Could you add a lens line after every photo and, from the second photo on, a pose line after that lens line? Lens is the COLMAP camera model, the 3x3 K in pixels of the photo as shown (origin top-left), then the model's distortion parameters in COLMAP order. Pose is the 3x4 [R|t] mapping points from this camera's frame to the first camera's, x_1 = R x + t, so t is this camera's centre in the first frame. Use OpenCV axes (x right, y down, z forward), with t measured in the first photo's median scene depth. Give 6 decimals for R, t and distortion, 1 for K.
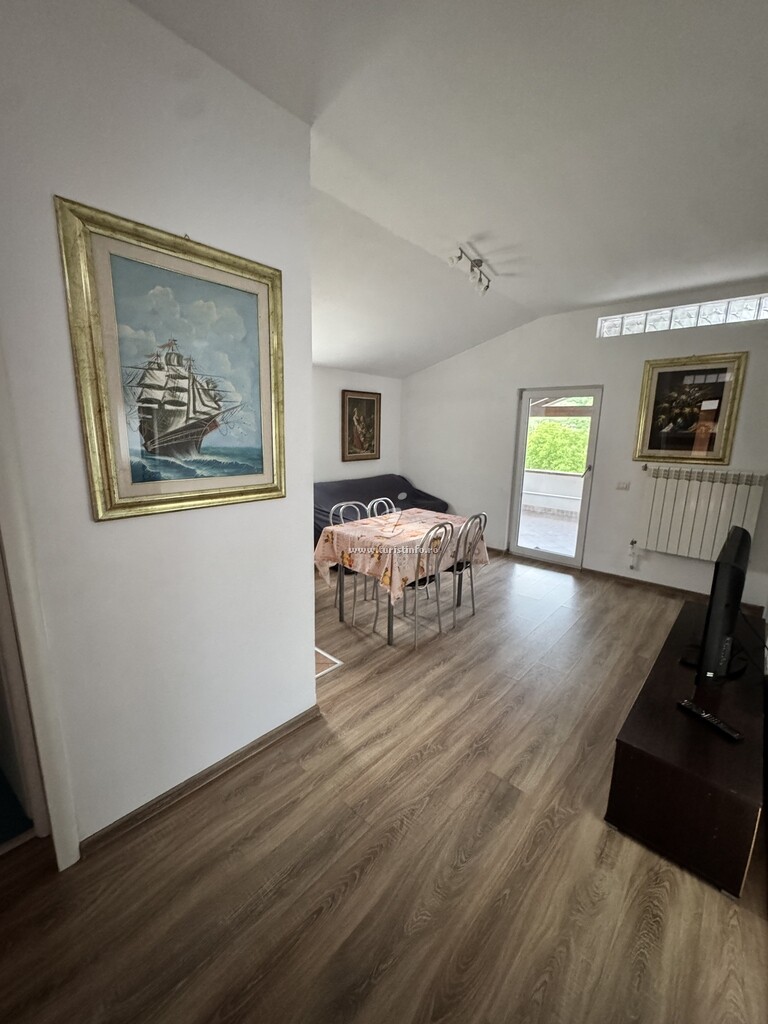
lens RADIAL K [[407.9, 0, 384.0], [0, 407.9, 512.0], [0, 0, 1]] dist [-0.004034, 0.000144]
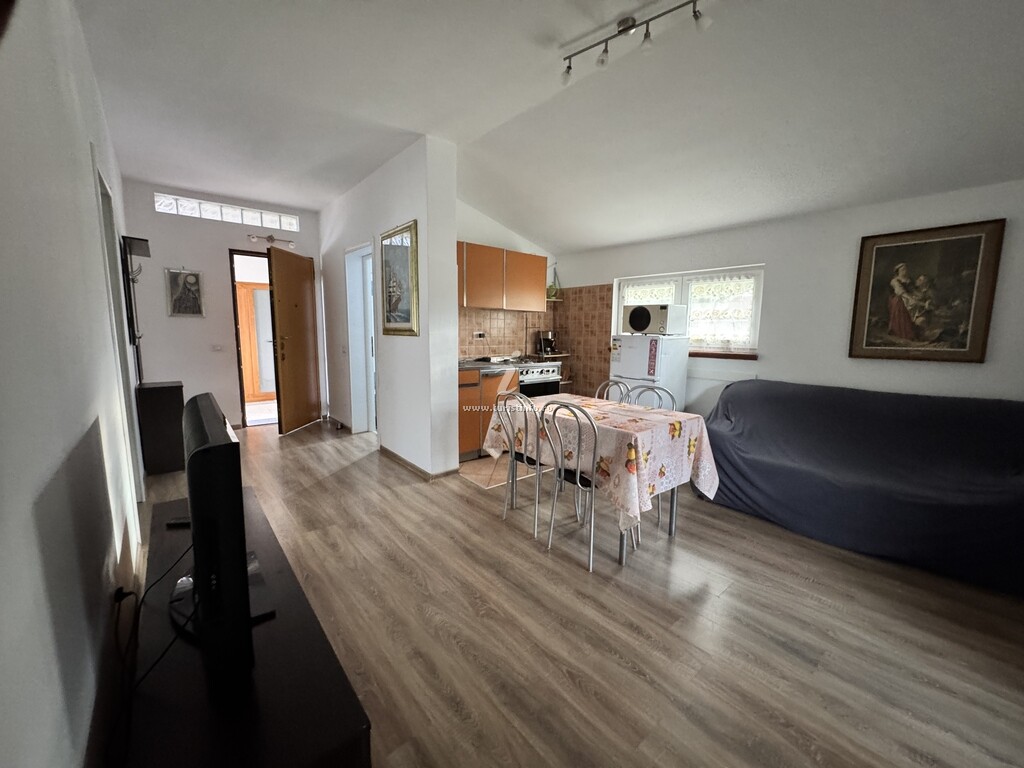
lens RADIAL K [[407.9, 0, 512.0], [0, 407.9, 384.0], [0, 0, 1]] dist [-0.004034, 0.000144]
pose [[-0.128557, 0.110086, -0.985573, 1.052362], [-0.214736, 0.967151, 0.136039, -0.114742], [0.968174, 0.229127, -0.100695, 1.119001]]
